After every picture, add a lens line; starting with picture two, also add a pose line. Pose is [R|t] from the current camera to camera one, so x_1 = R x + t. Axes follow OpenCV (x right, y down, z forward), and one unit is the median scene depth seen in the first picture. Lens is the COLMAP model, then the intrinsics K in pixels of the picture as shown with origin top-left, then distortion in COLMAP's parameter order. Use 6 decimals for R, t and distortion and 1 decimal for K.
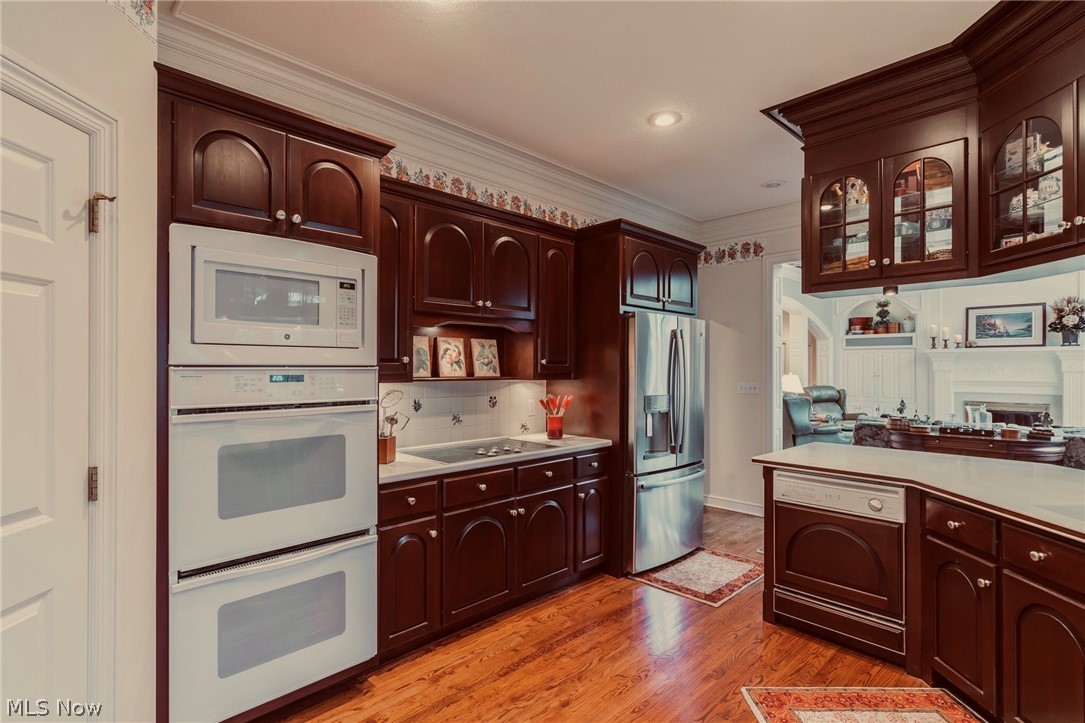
lens RADIAL K [[529.9, 0, 542.9], [0, 529.9, 364.0], [0, 0, 1]] dist [-0.000244, 0.000281]
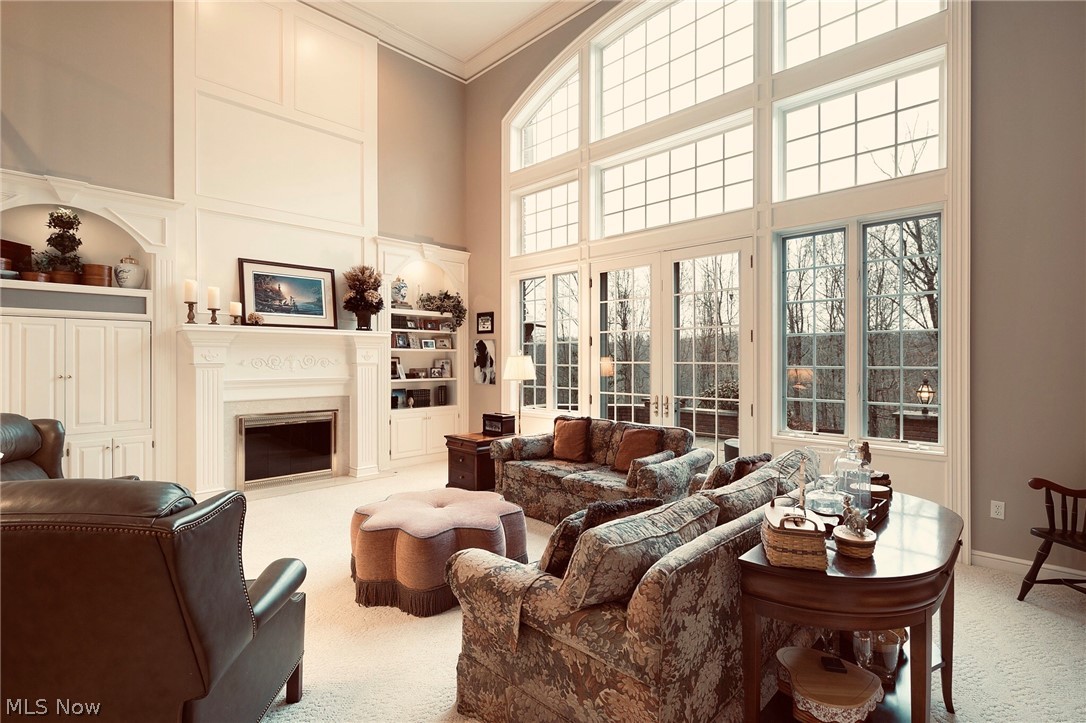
lens RADIAL K [[530.4, 0, 543.4], [0, 530.4, 355.4], [0, 0, 1]] dist [-0.000244, 0.000281]
pose [[0.000585, 0.005643, 0.999984, 0.204664], [-0.009823, 0.999936, -0.005637, 0.002930], [-0.999952, -0.009819, 0.000641, 0.658960]]
